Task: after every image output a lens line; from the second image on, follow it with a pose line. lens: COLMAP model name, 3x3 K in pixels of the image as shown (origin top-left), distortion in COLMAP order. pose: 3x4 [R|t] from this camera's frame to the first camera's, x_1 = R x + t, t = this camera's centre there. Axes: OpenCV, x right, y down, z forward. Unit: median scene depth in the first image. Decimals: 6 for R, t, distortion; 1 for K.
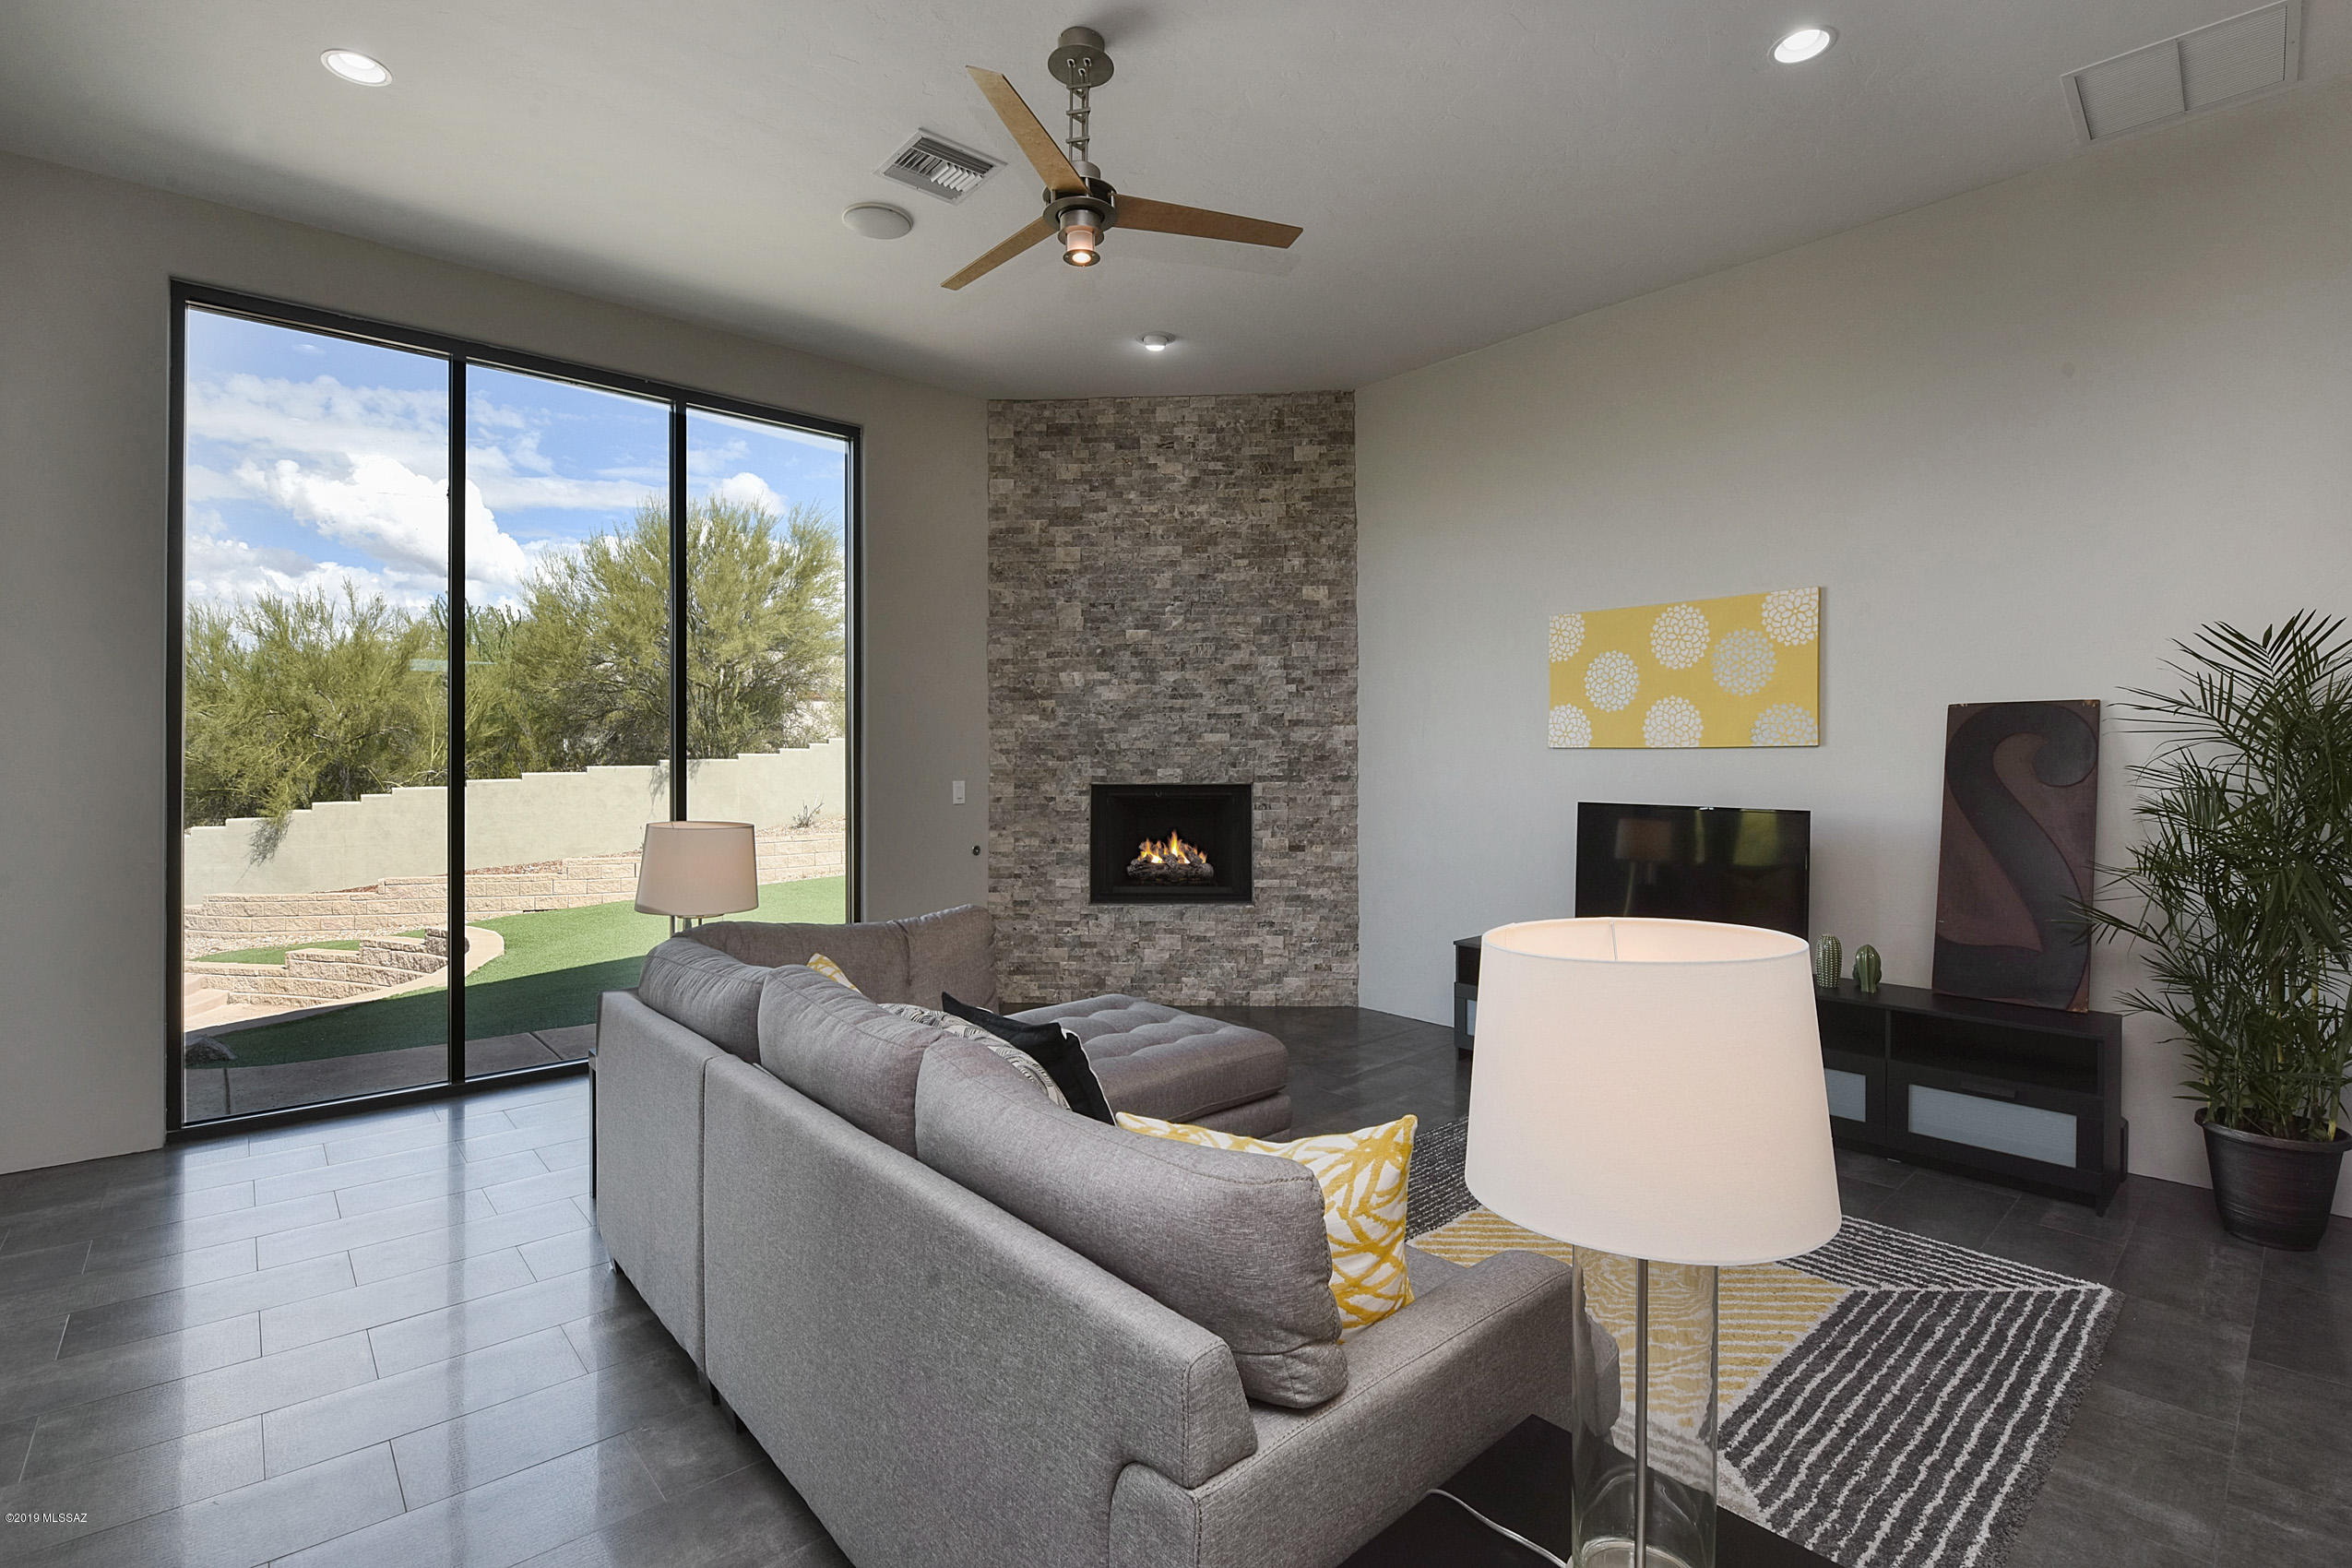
lens RADIAL K [[1072.5, 0, 1176.1], [0, 1072.5, 757.1], [0, 0, 1]] dist [0.000643, -0.011207]
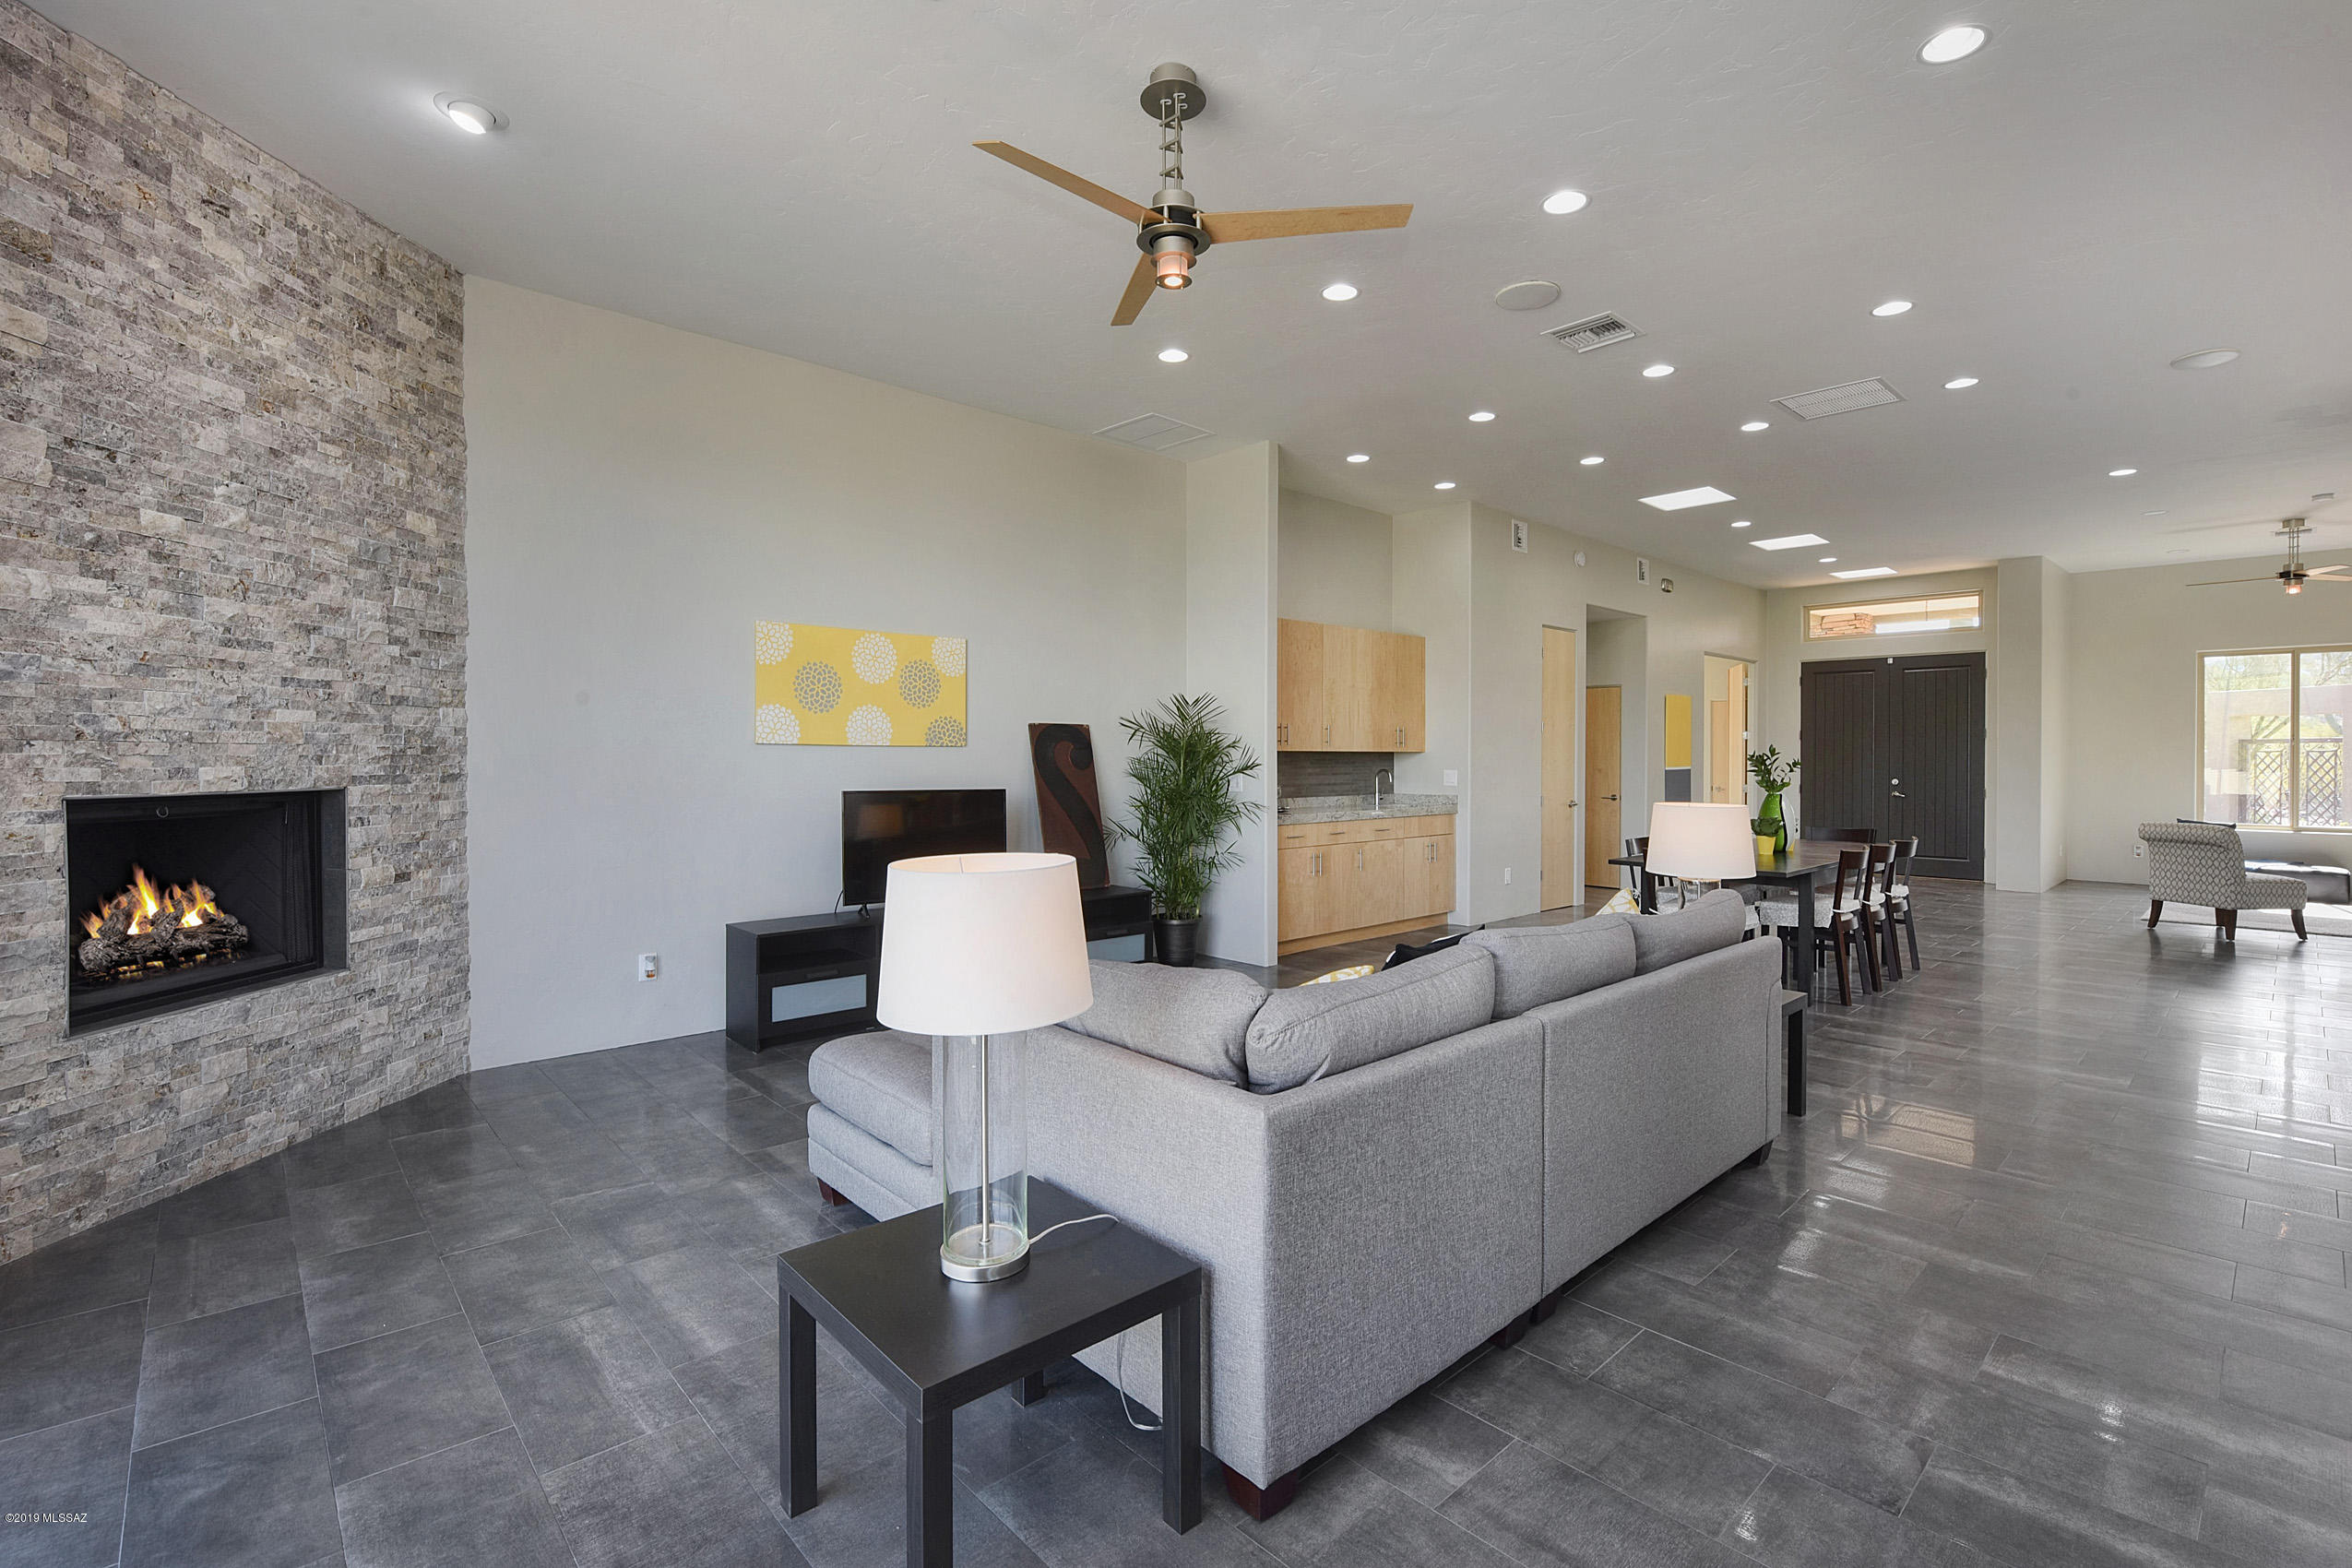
lens RADIAL K [[992.2, 0, 1200.6], [0, 992.2, 761.7], [0, 0, 1]] dist [-0.014467, -0.003737]
pose [[-0.028972, -0.002466, 0.999577, -0.546773], [-0.002236, 0.999995, 0.002402, 0.005677], [-0.999578, -0.002165, -0.028977, 0.486252]]
